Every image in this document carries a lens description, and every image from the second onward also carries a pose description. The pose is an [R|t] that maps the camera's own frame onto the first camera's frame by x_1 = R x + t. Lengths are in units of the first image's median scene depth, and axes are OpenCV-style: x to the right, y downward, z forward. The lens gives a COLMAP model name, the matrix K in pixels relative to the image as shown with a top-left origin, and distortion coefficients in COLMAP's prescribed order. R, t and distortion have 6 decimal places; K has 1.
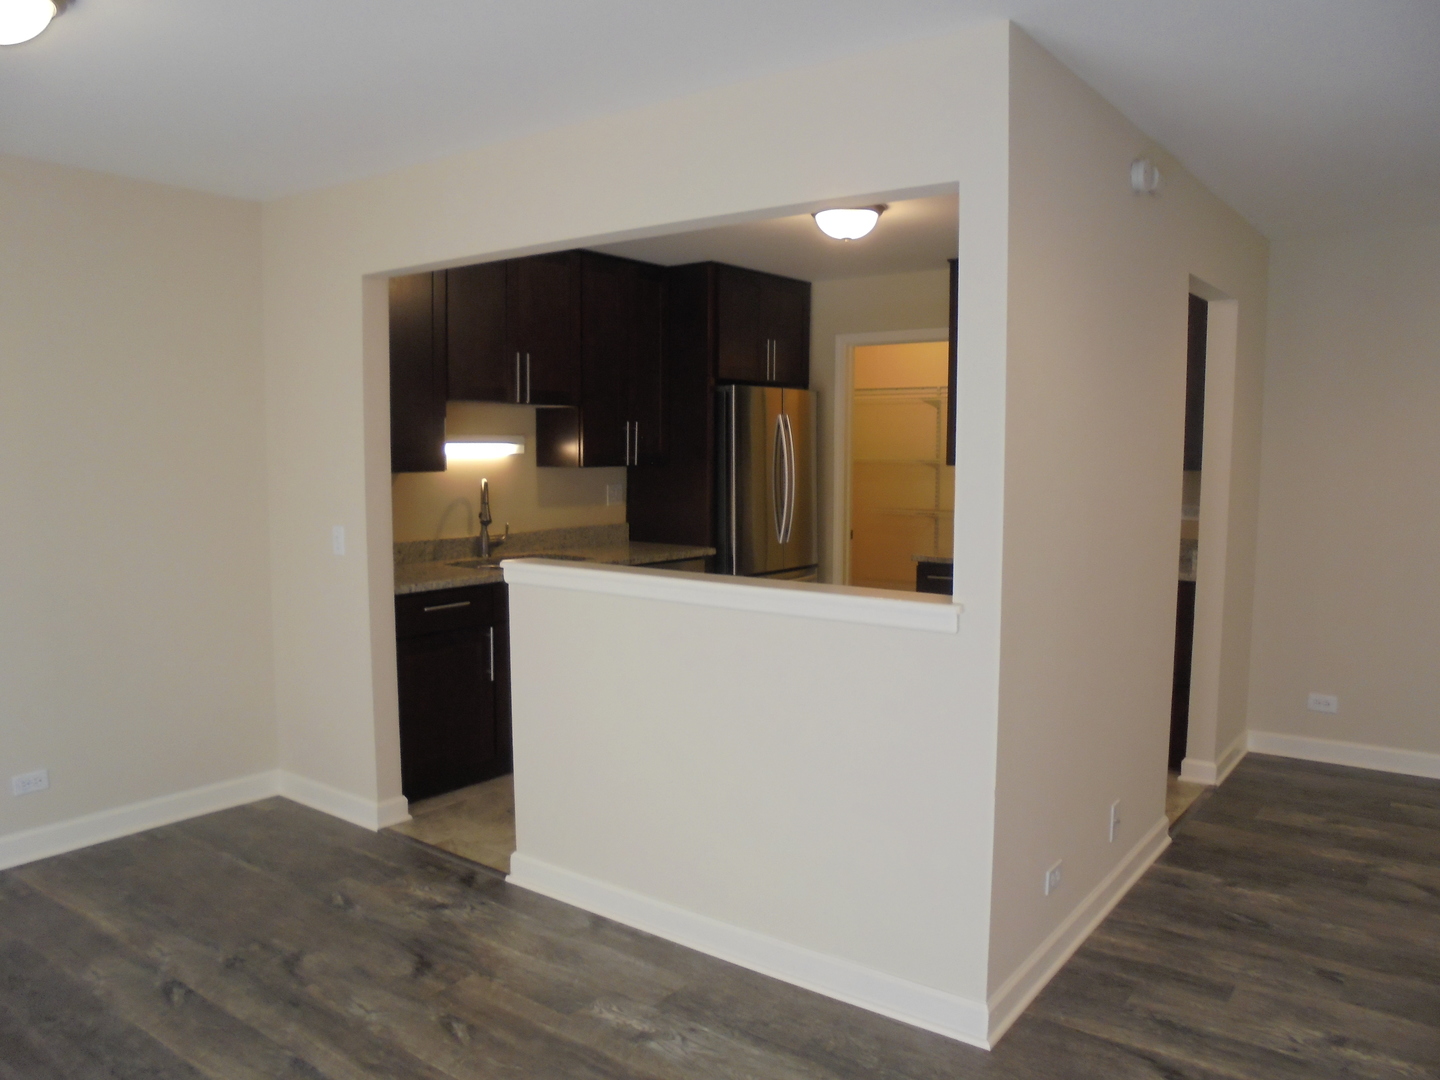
lens RADIAL K [[1085.1, 0, 724.5], [0, 1085.1, 544.5], [0, 0, 1]] dist [-0.129462, 0.107945]
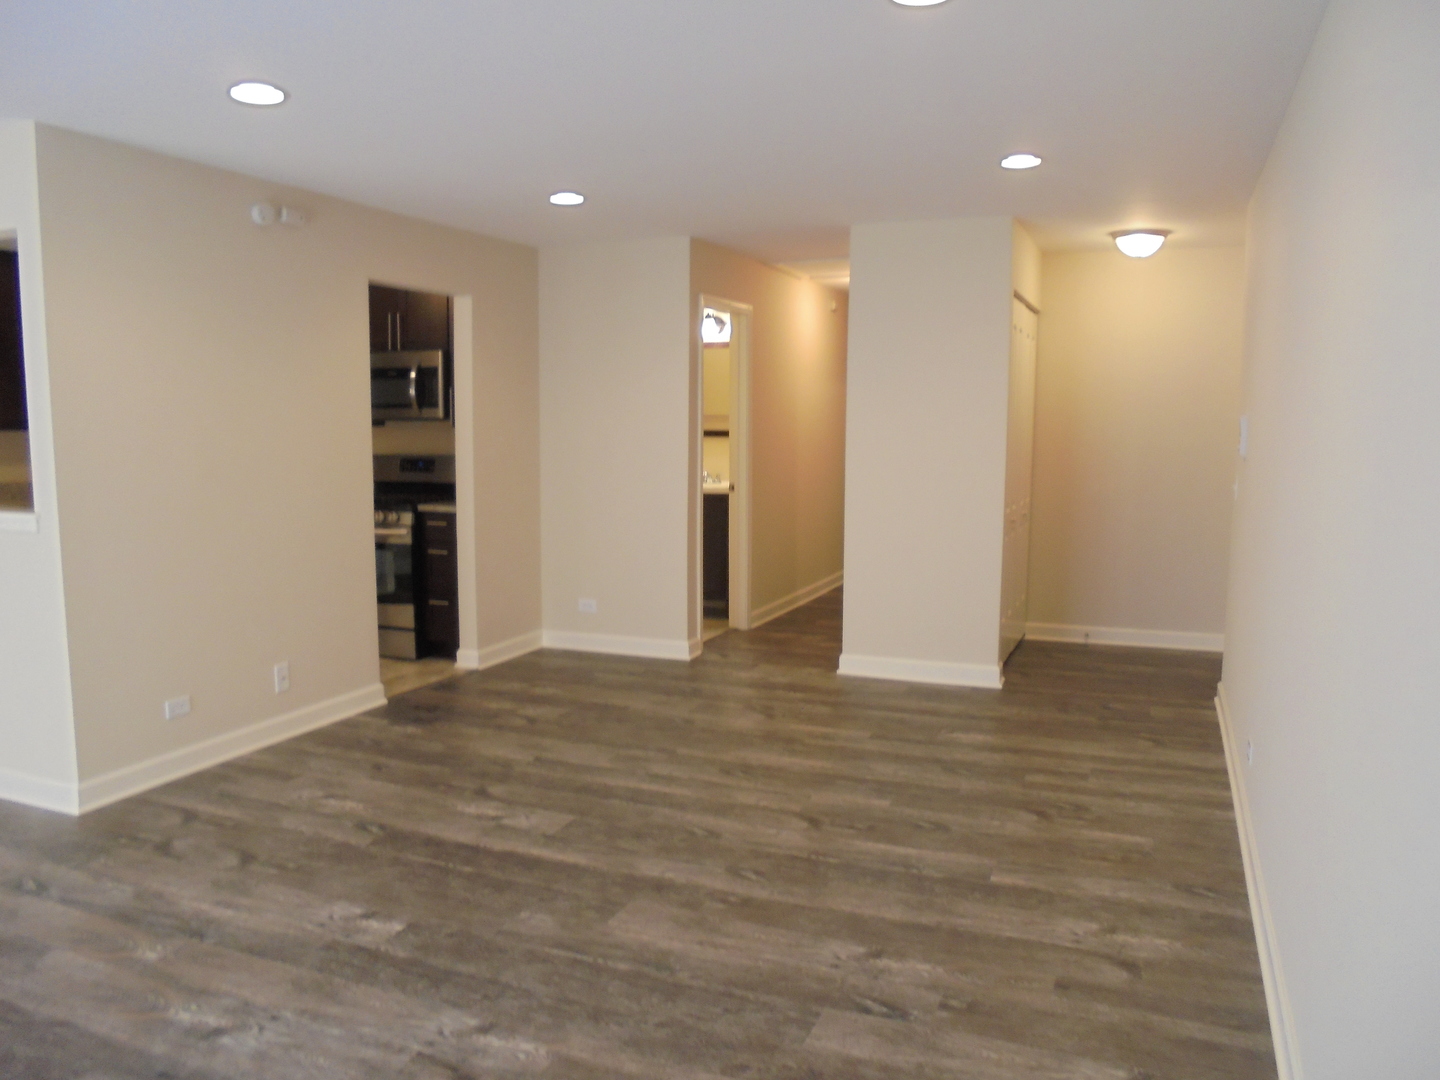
lens RADIAL K [[1085.1, 0, 722.4], [0, 1085.1, 545.9], [0, 0, 1]] dist [-0.129462, 0.107945]
pose [[0.970355, -0.027369, 0.240130, 0.521840], [0.020746, 0.999333, 0.030065, 0.050943], [-0.240792, -0.024191, 0.970275, -0.422222]]
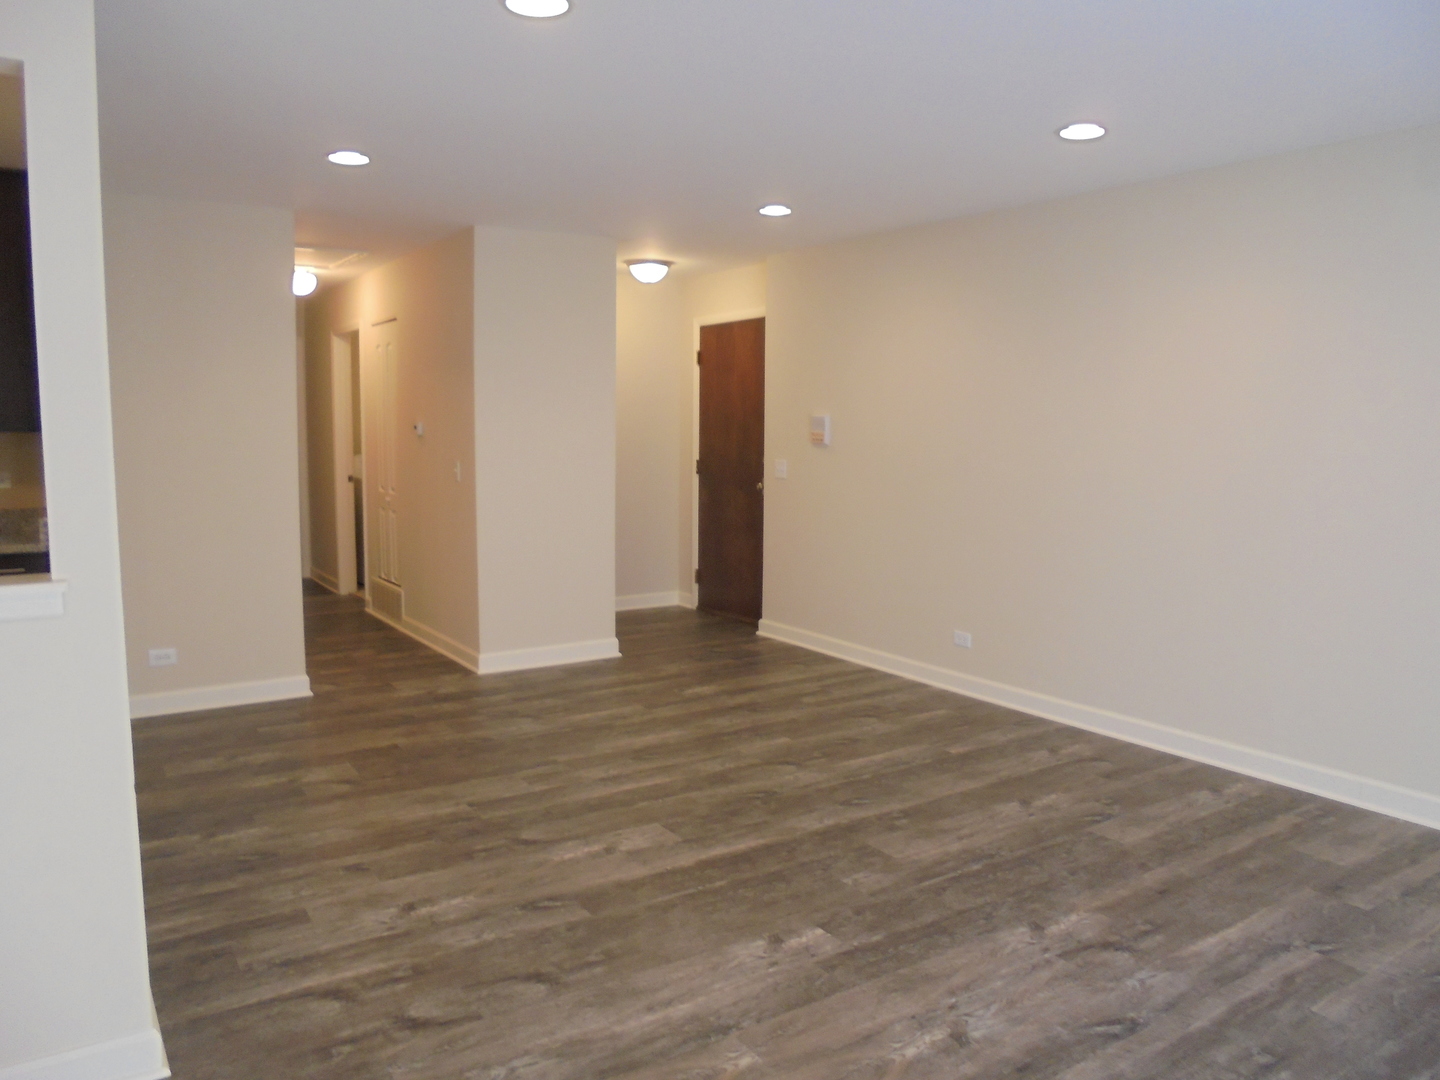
lens RADIAL K [[1085.1, 0, 729.3], [0, 1085.1, 539.8], [0, 0, 1]] dist [-0.129462, 0.107945]
pose [[0.342418, -0.102558, 0.933933, -0.238215], [0.081041, 0.993544, 0.079391, 0.000851], [-0.936046, 0.048502, 0.348519, 0.153151]]
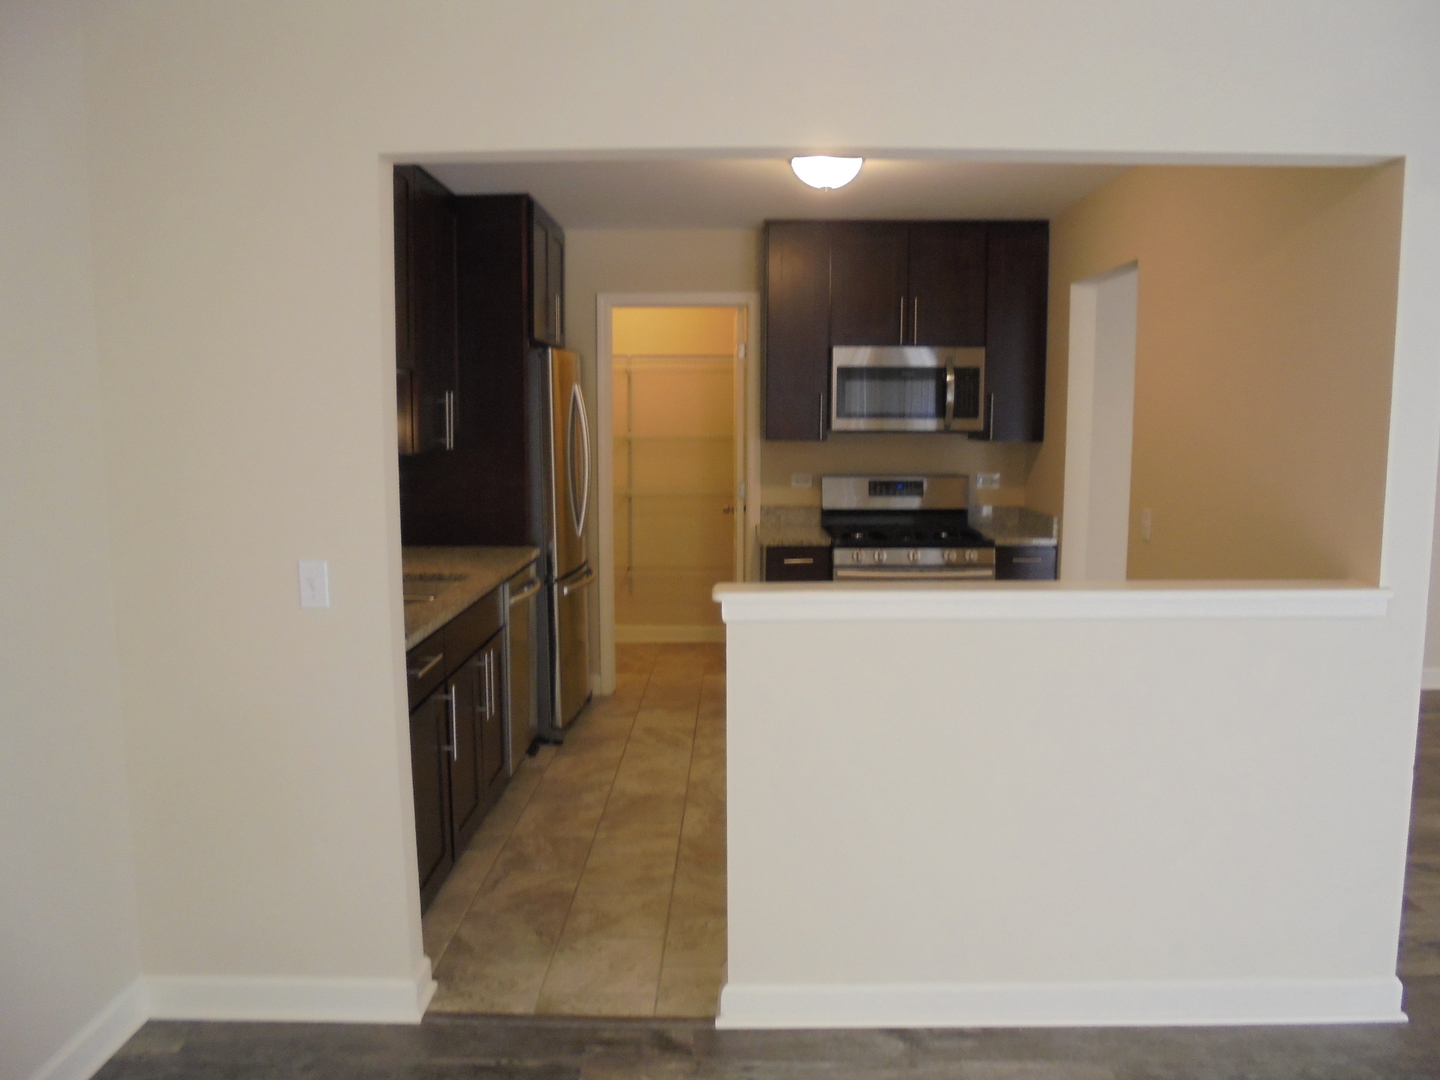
lens RADIAL K [[1085.1, 0, 726.0], [0, 1085.1, 542.3], [0, 0, 1]] dist [-0.129462, 0.107945]
pose [[0.804223, -0.073652, 0.589746, -0.556278], [0.058120, 0.997282, 0.045291, -0.043748], [-0.591479, -0.002148, 0.806318, 0.383317]]
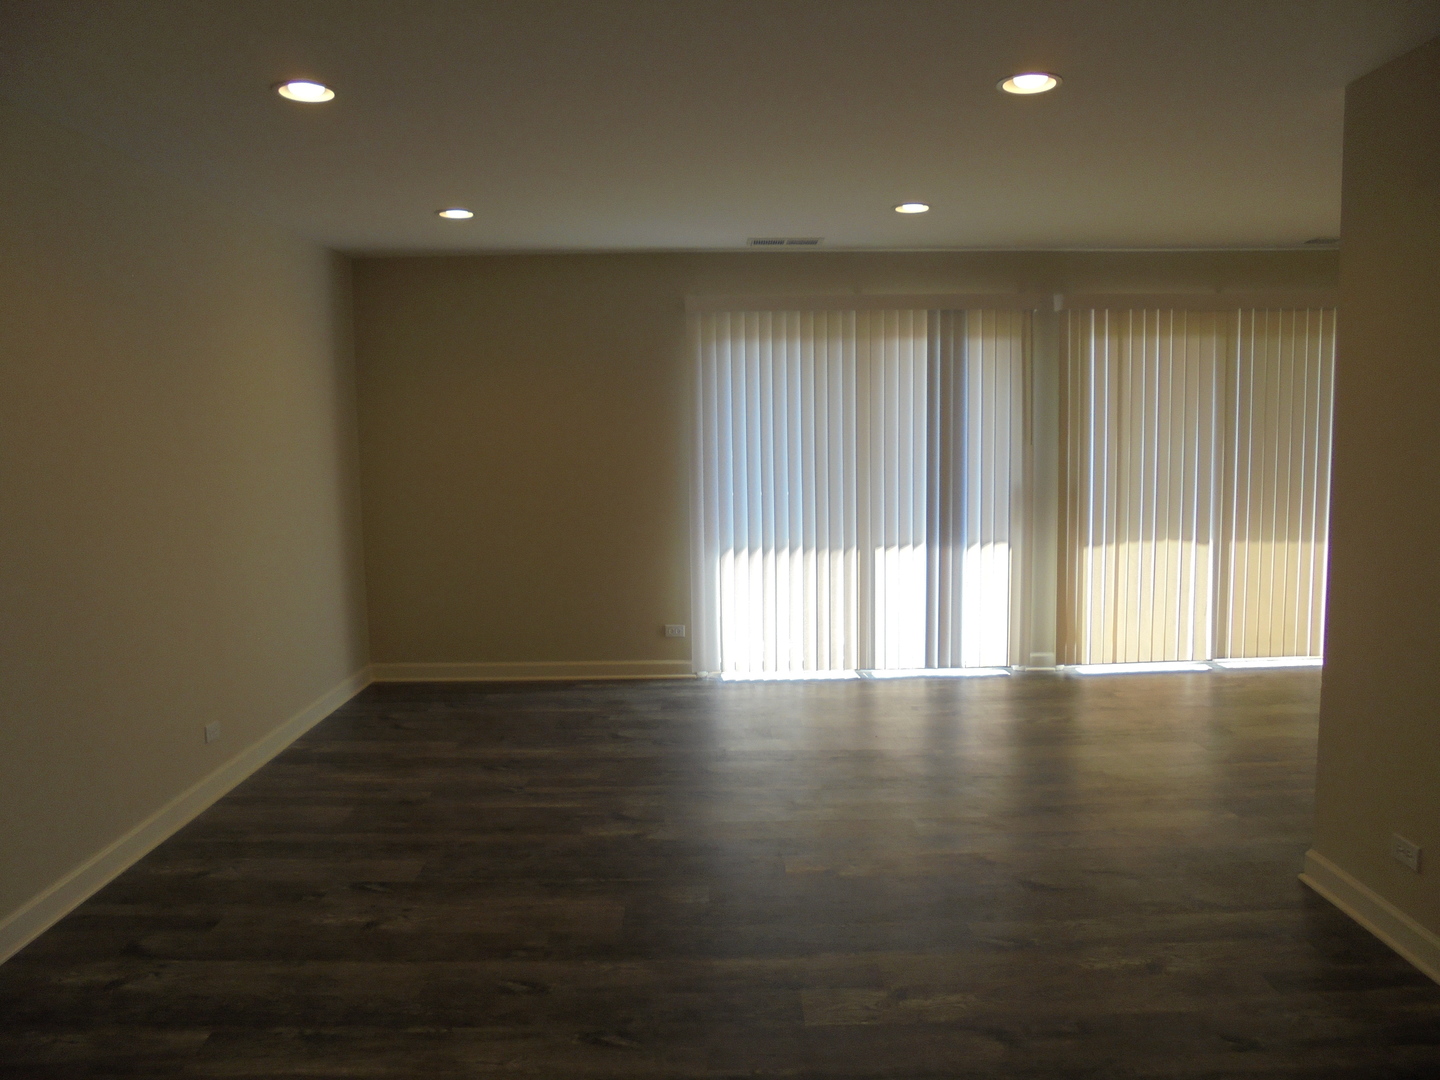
lens RADIAL K [[1085.1, 0, 724.6], [0, 1085.1, 548.1], [0, 0, 1]] dist [-0.129462, 0.107945]
pose [[-0.797177, 0.076854, -0.598834, 1.040381], [-0.041131, 0.982647, 0.180867, -0.086269], [0.602343, 0.168814, -0.780183, 1.005770]]
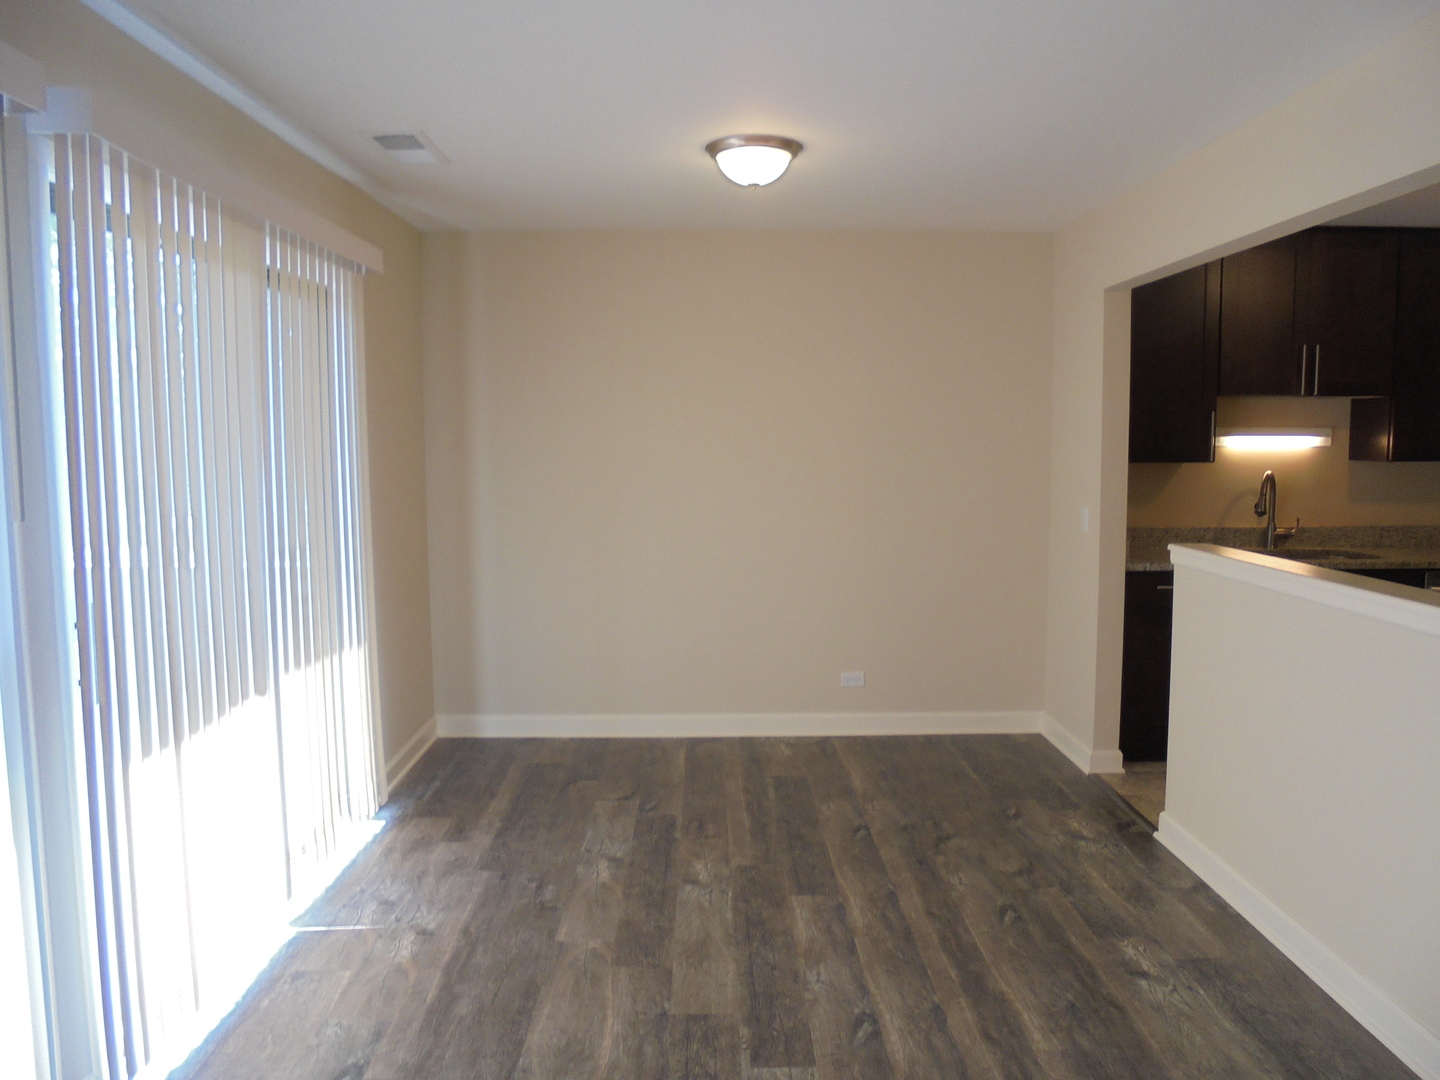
lens RADIAL K [[1085.1, 0, 717.3], [0, 1085.1, 545.3], [0, 0, 1]] dist [-0.129462, 0.107945]
pose [[0.602157, 0.071862, -0.795137, 0.337854], [-0.064634, 0.997060, 0.041164, 0.002437], [0.795757, 0.026606, 0.605032, -0.016123]]
